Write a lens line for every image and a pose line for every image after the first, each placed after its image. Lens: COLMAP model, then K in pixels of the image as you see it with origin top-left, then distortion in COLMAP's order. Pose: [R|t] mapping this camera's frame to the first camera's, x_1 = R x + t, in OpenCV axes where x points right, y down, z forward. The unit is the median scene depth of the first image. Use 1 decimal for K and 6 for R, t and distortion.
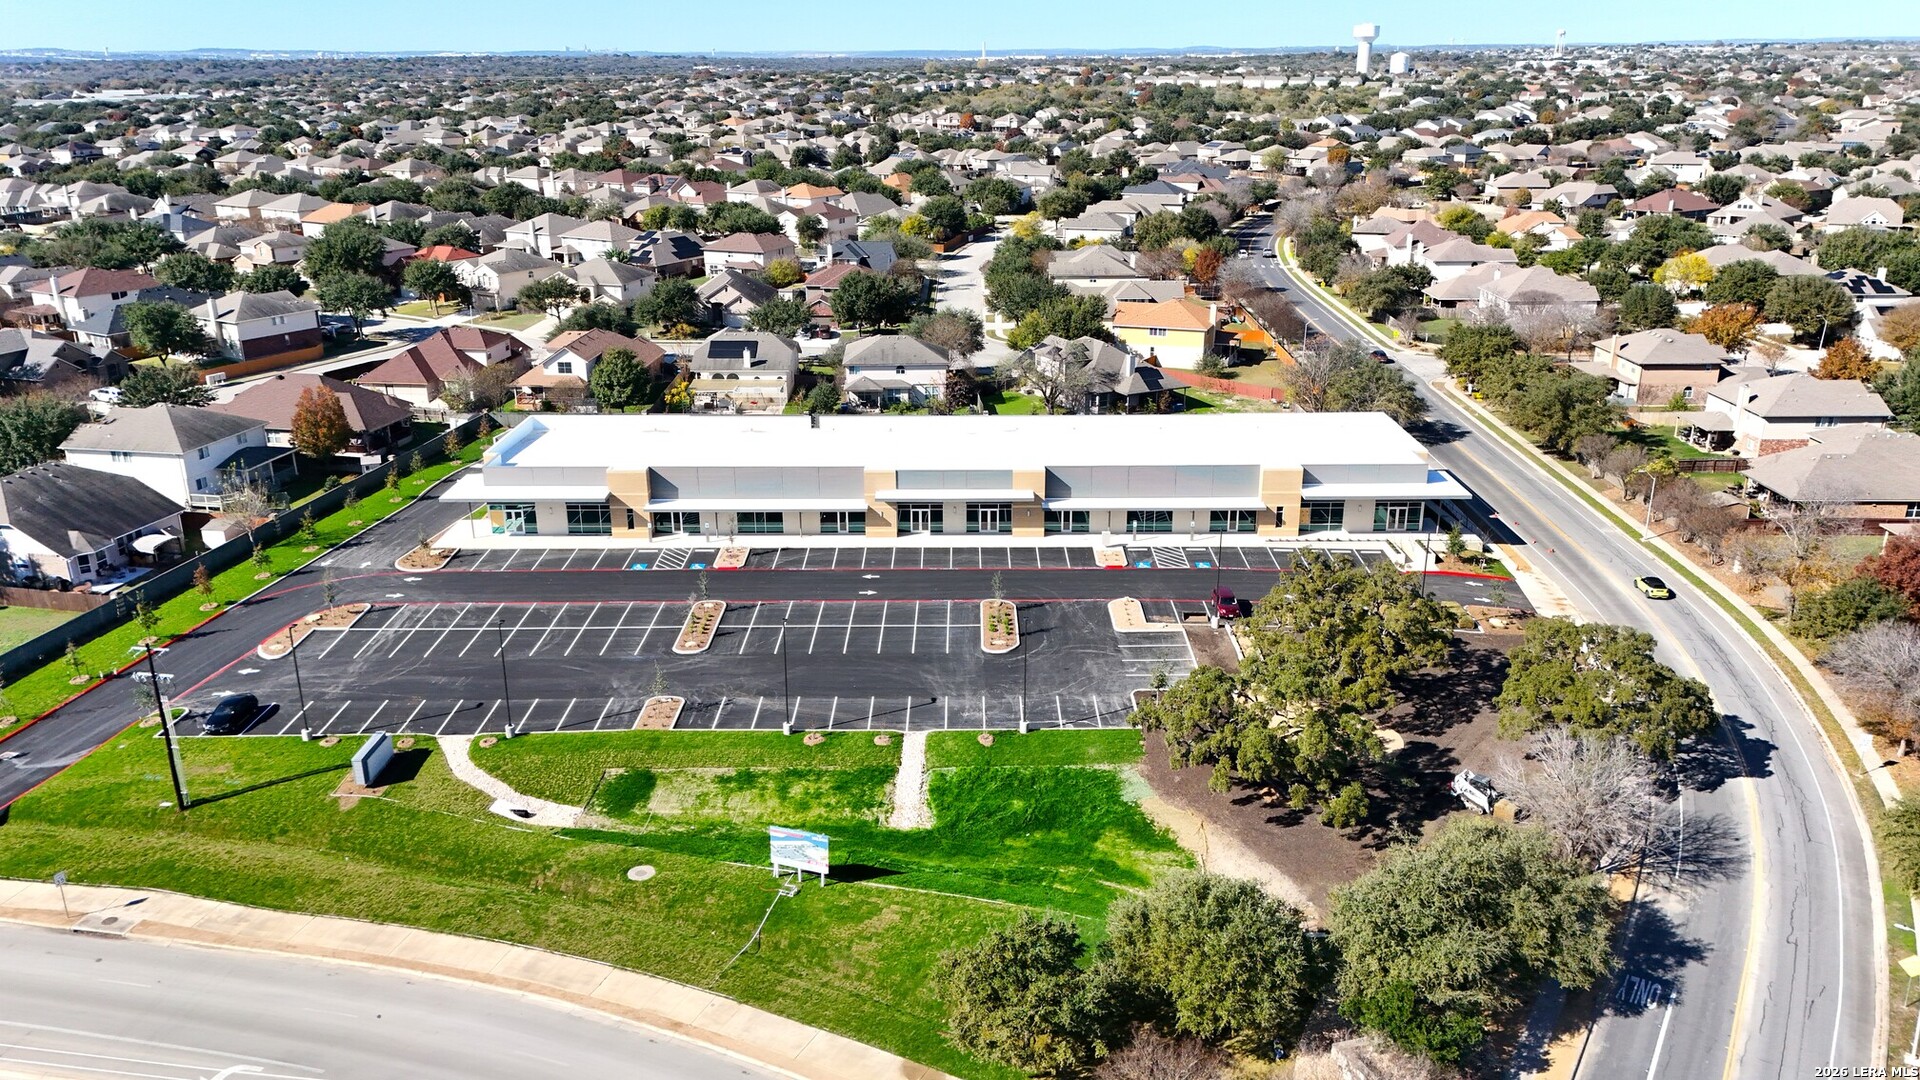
lens RADIAL K [[1402.2, 0, 964.5], [0, 1402.2, 533.3], [0, 0, 1]] dist [0.080915, -0.067487]
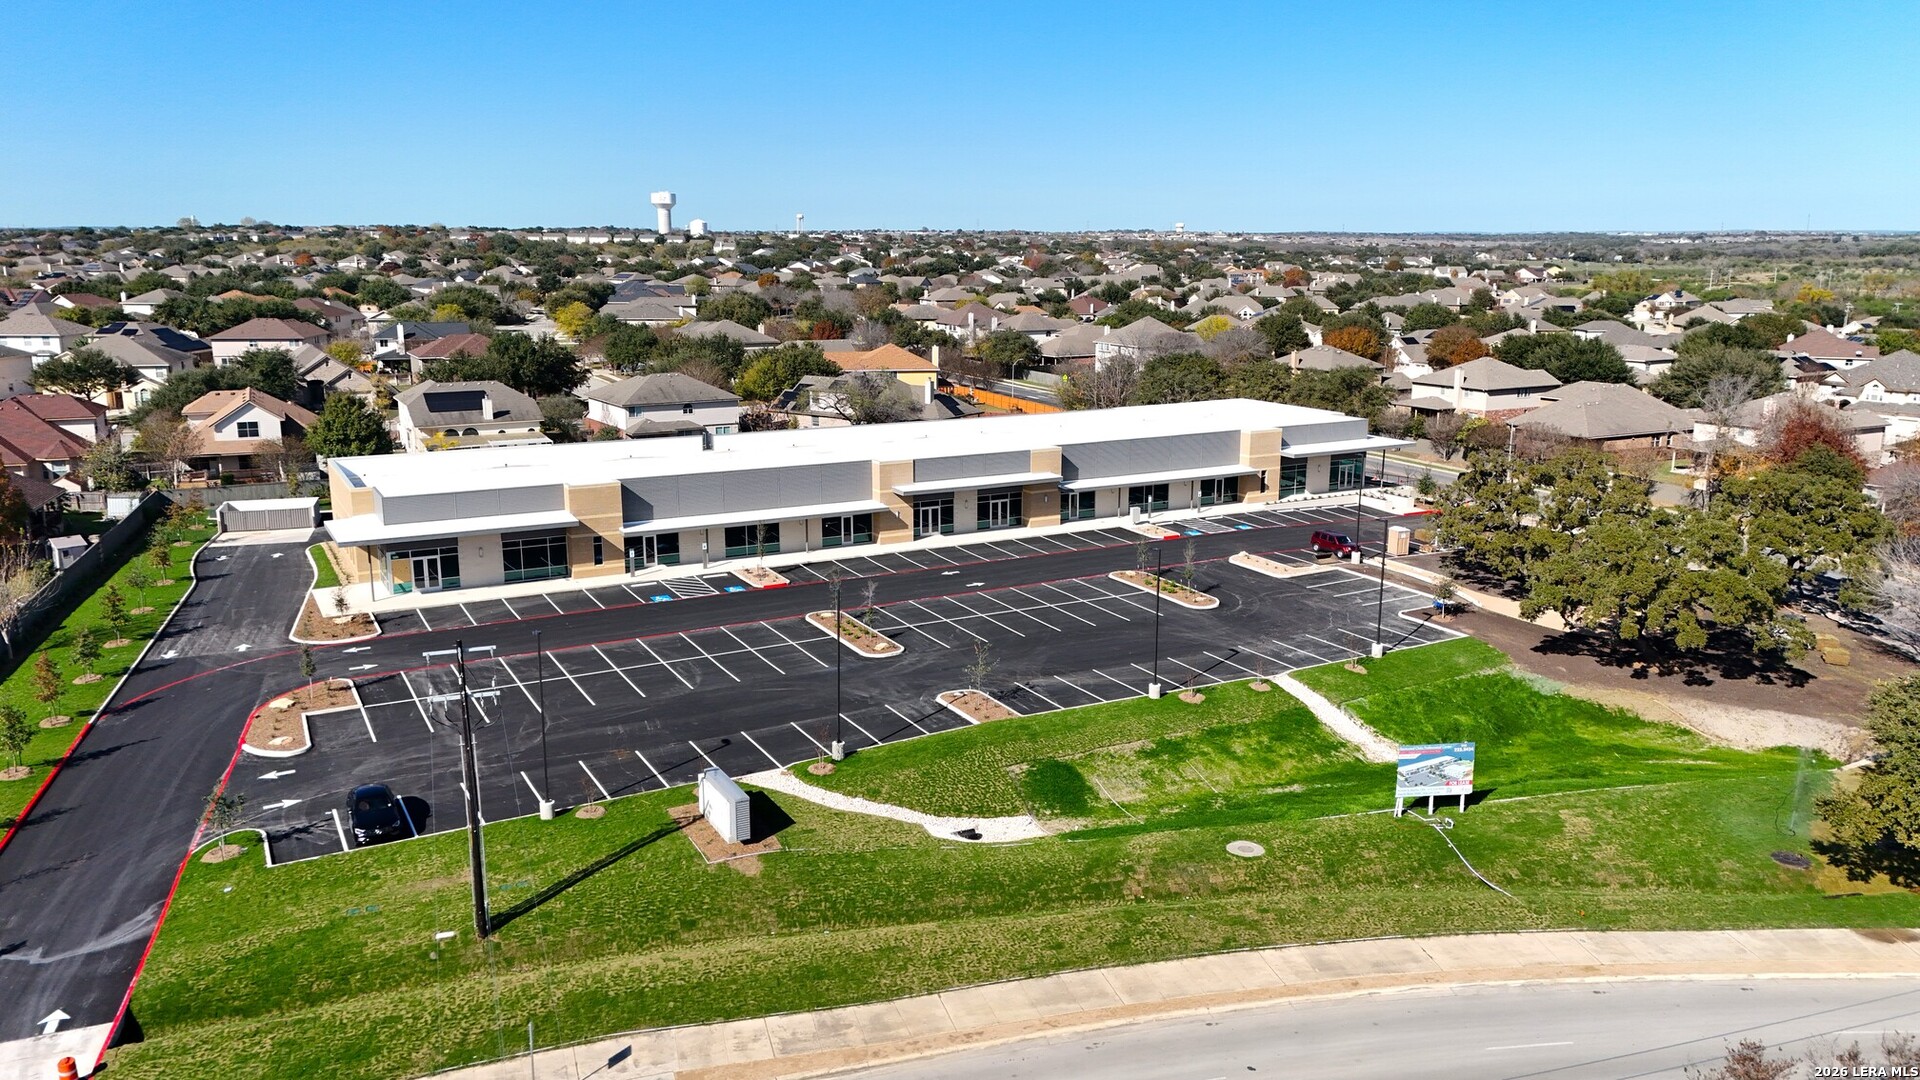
lens RADIAL K [[1402.2, 0, 959.9], [0, 1402.2, 530.2], [0, 0, 1]] dist [0.080915, -0.067487]
pose [[0.874747, -0.093524, 0.475469, -0.482896], [0.151151, 0.984905, -0.084353, 0.081797], [-0.460403, 0.145656, 0.875679, 0.282752]]
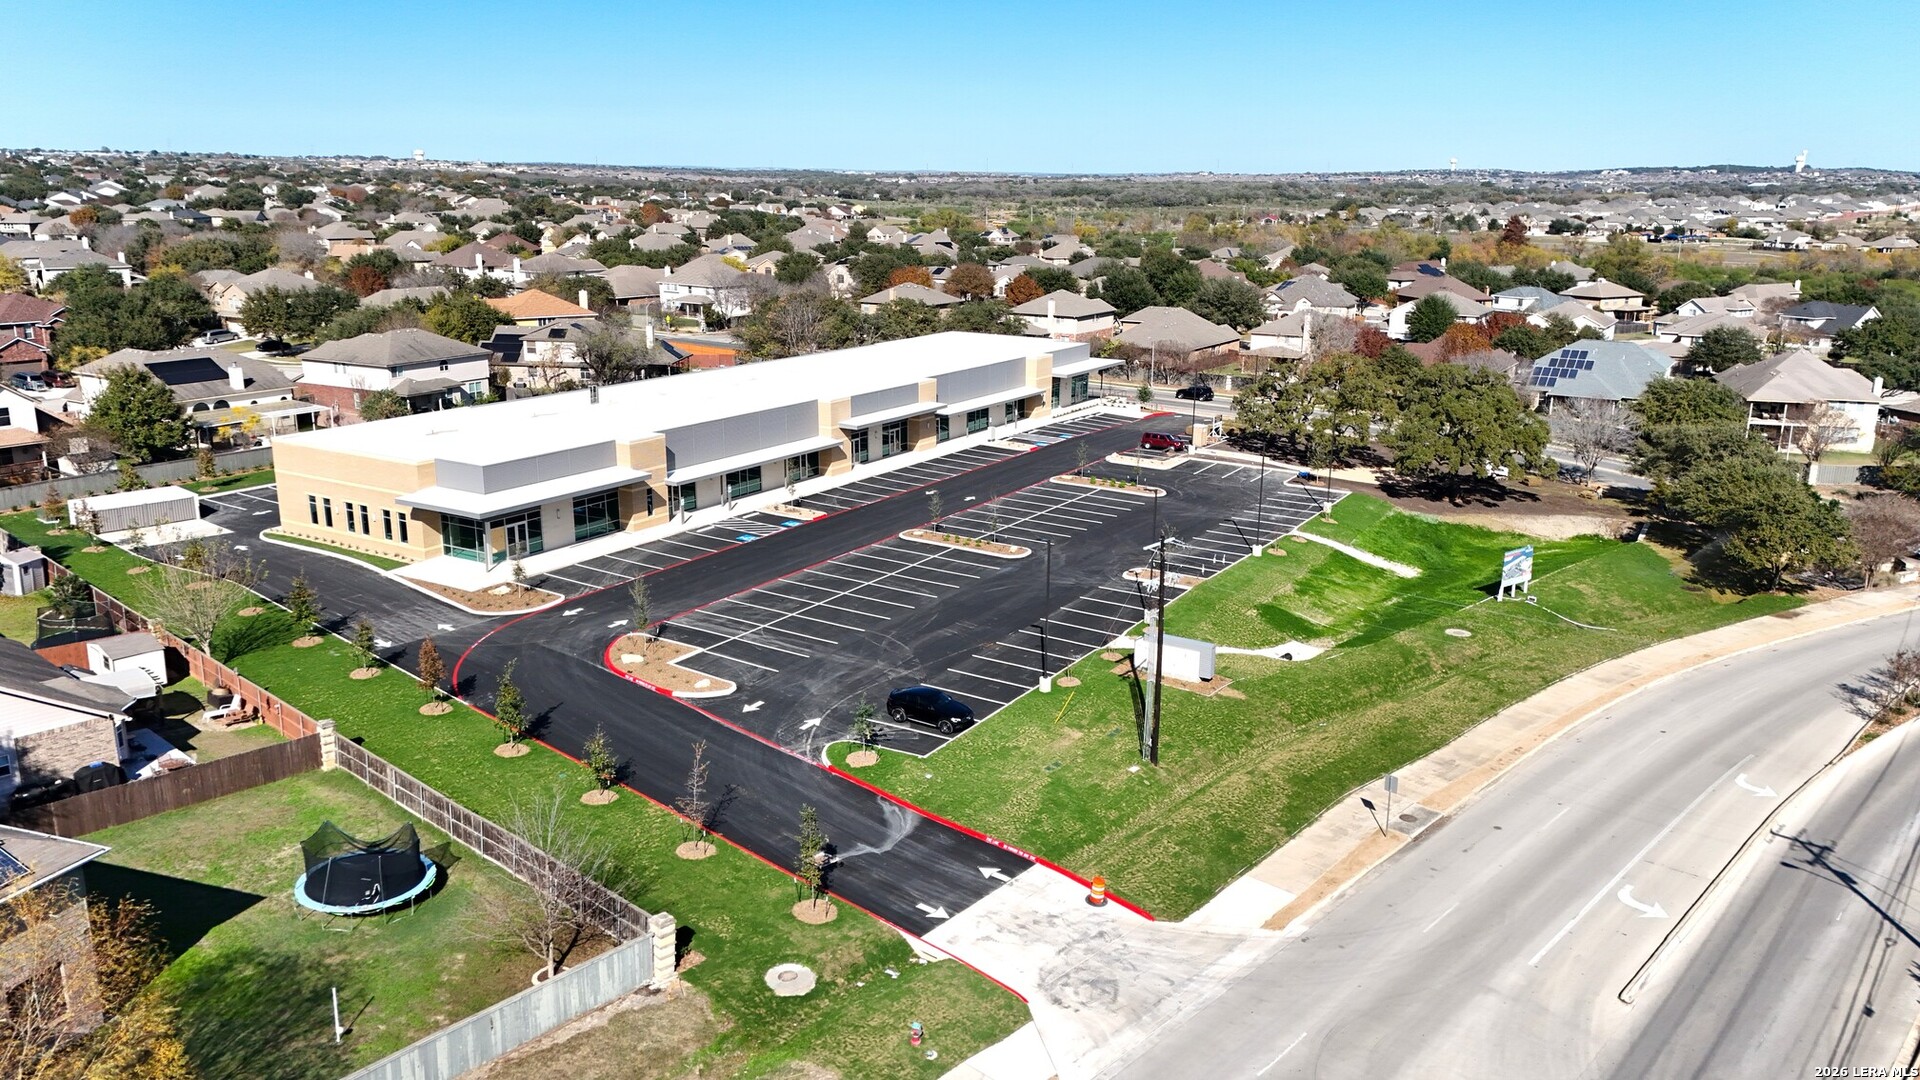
lens RADIAL K [[1402.2, 0, 960.2], [0, 1402.2, 539.5], [0, 0, 1]] dist [0.080915, -0.067487]
pose [[0.522341, -0.204596, 0.827829, -0.904007], [0.261483, 0.962453, 0.072878, -0.002200], [-0.811657, 0.178396, 0.556227, 0.489366]]
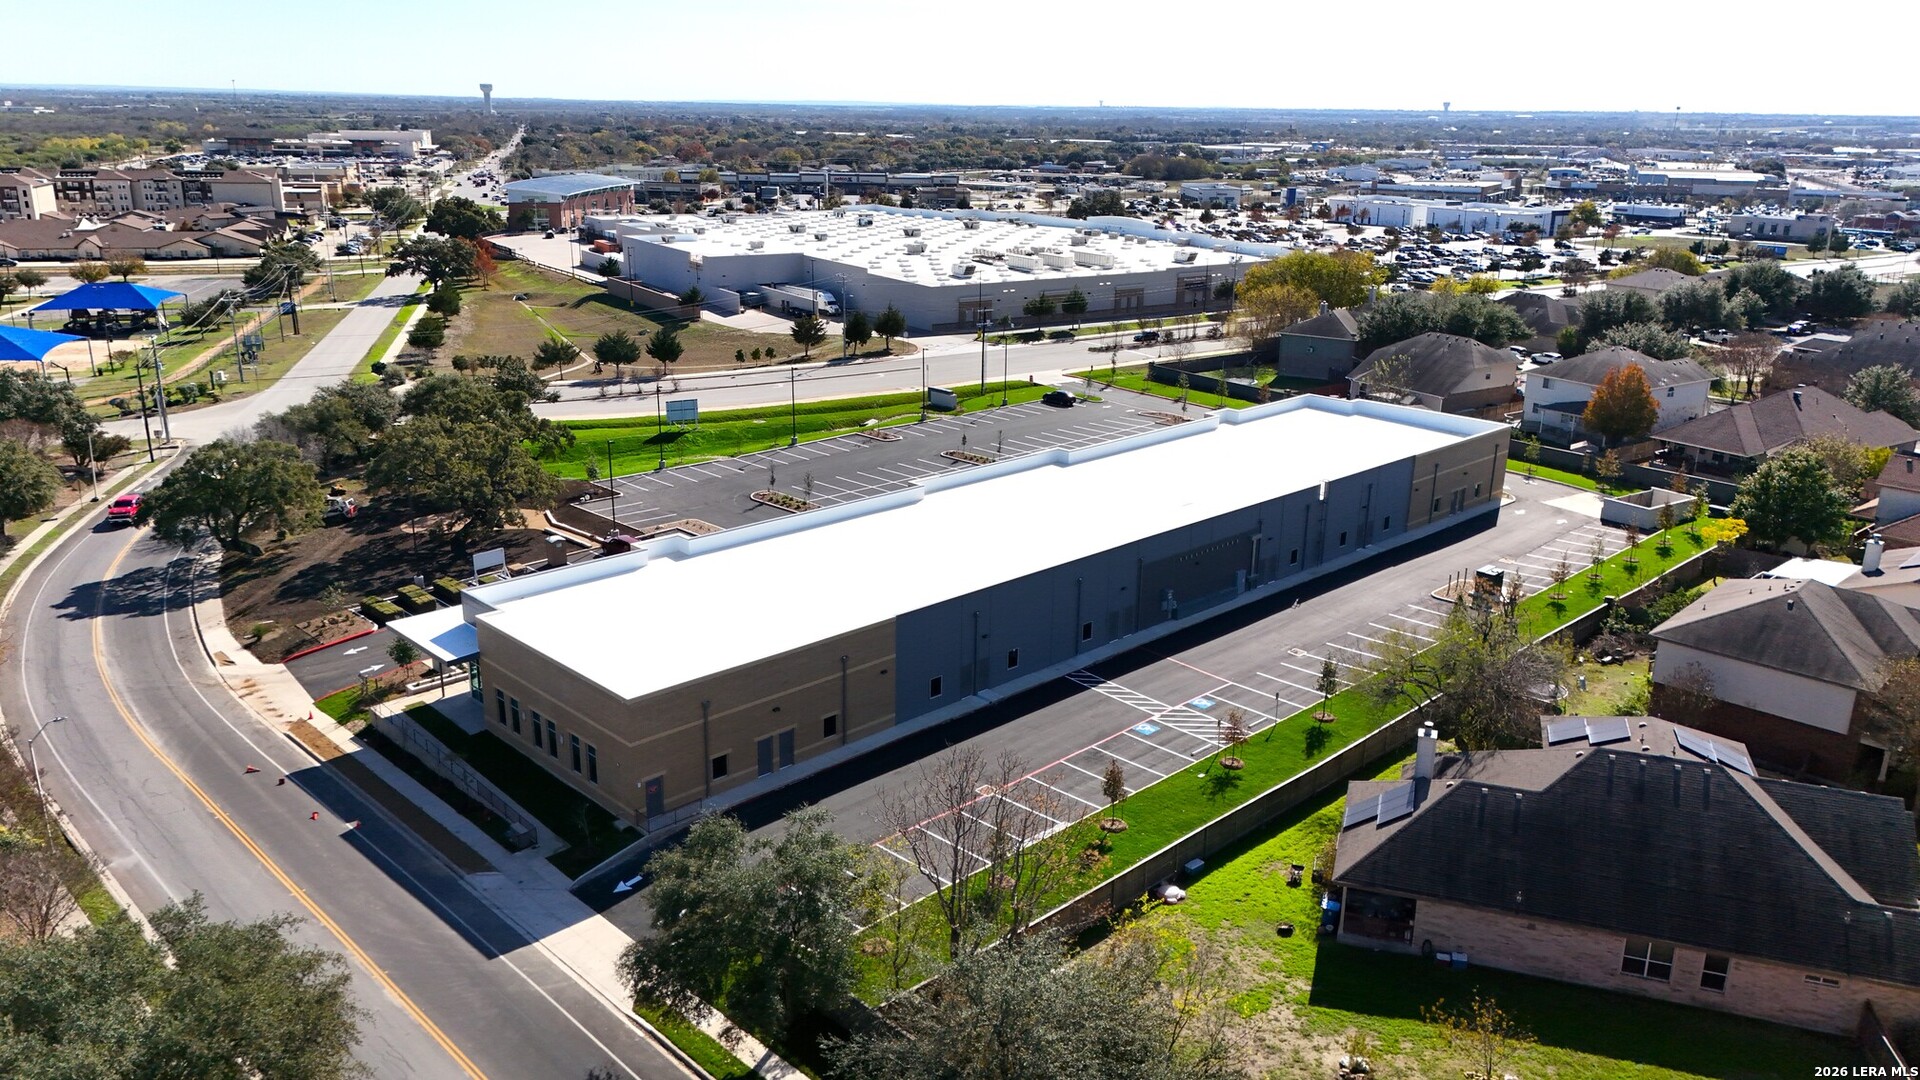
lens RADIAL K [[1402.2, 0, 963.2], [0, 1402.2, 543.1], [0, 0, 1]] dist [0.080915, -0.067487]
pose [[-0.711659, 0.200425, -0.673329, 0.659088], [-0.237534, 0.833345, 0.499113, -0.480132], [0.661150, 0.515136, -0.545450, 1.664787]]
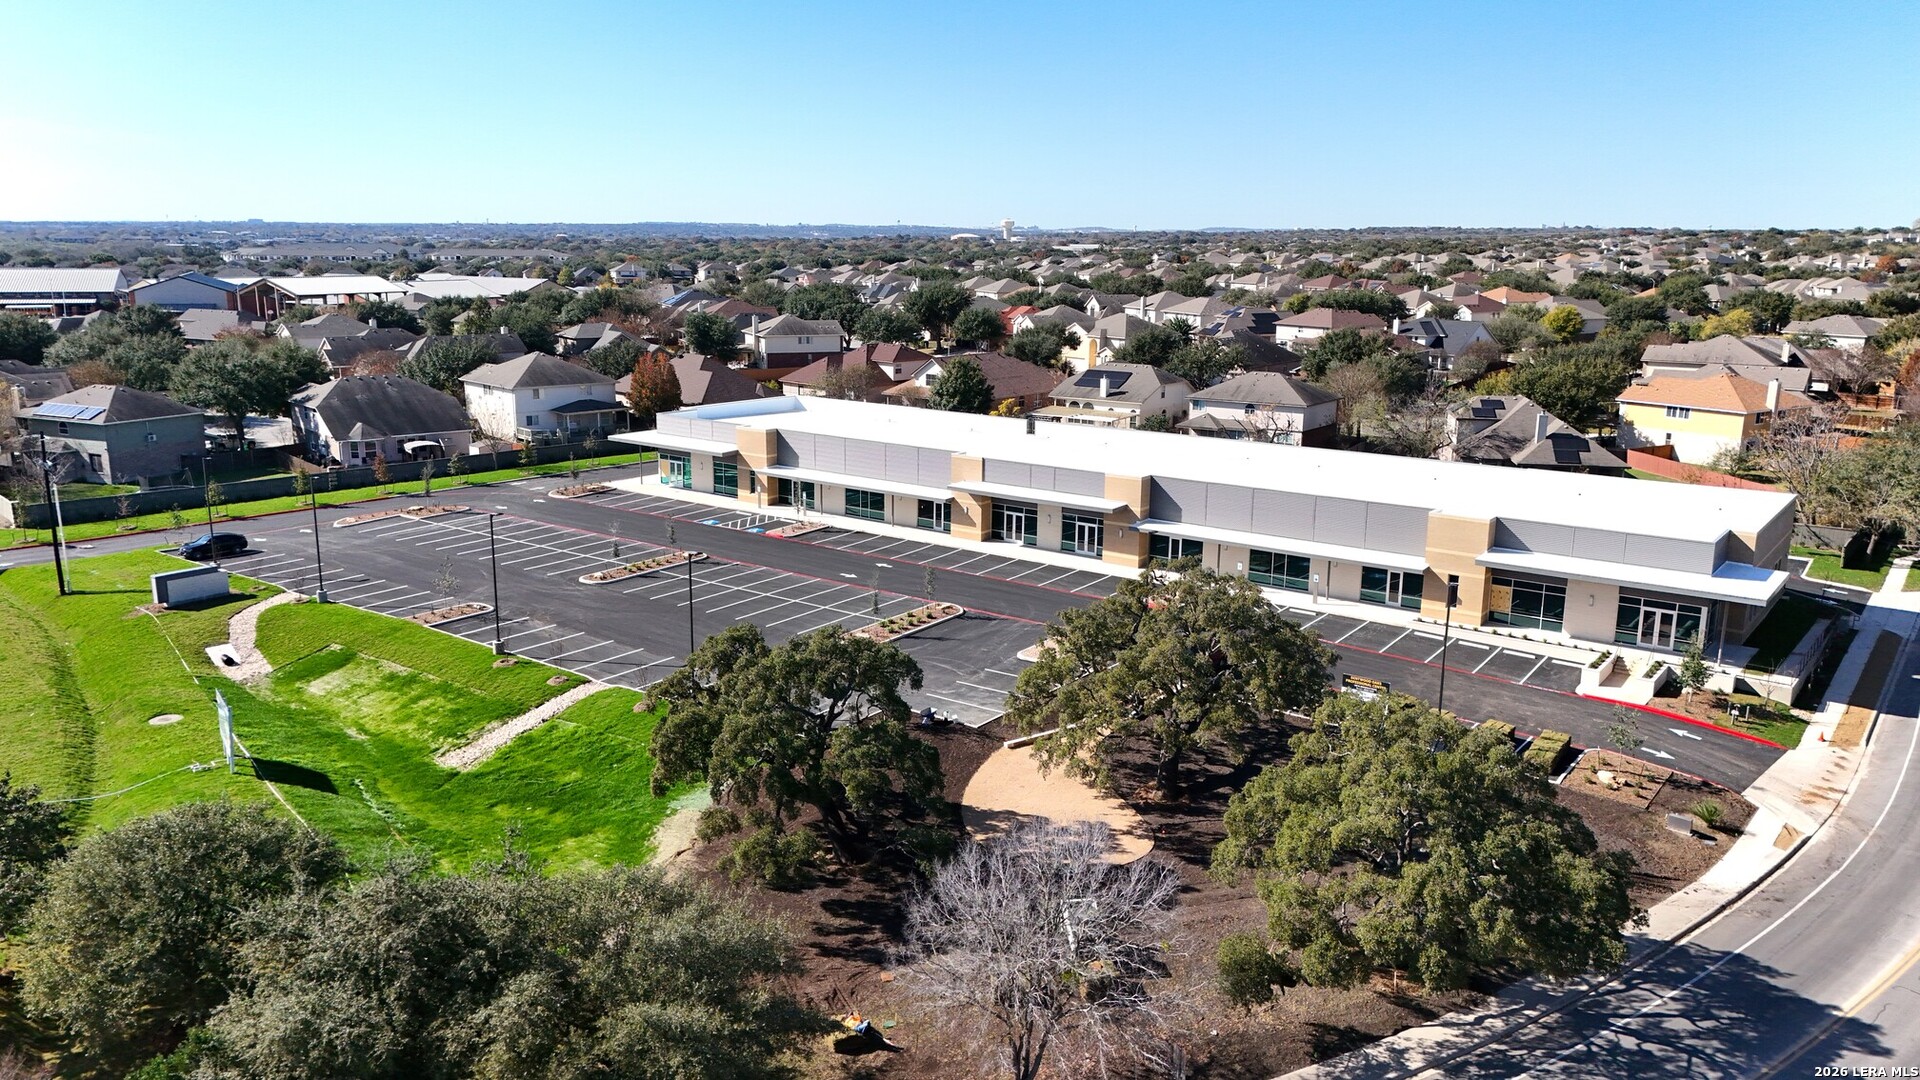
lens RADIAL K [[1402.2, 0, 963.5], [0, 1402.2, 541.6], [0, 0, 1]] dist [0.080915, -0.067487]
pose [[0.800276, 0.139008, -0.583297, 0.480652], [-0.202724, 0.978201, -0.045016, 0.047756], [0.564324, 0.154273, 0.811011, 0.374545]]
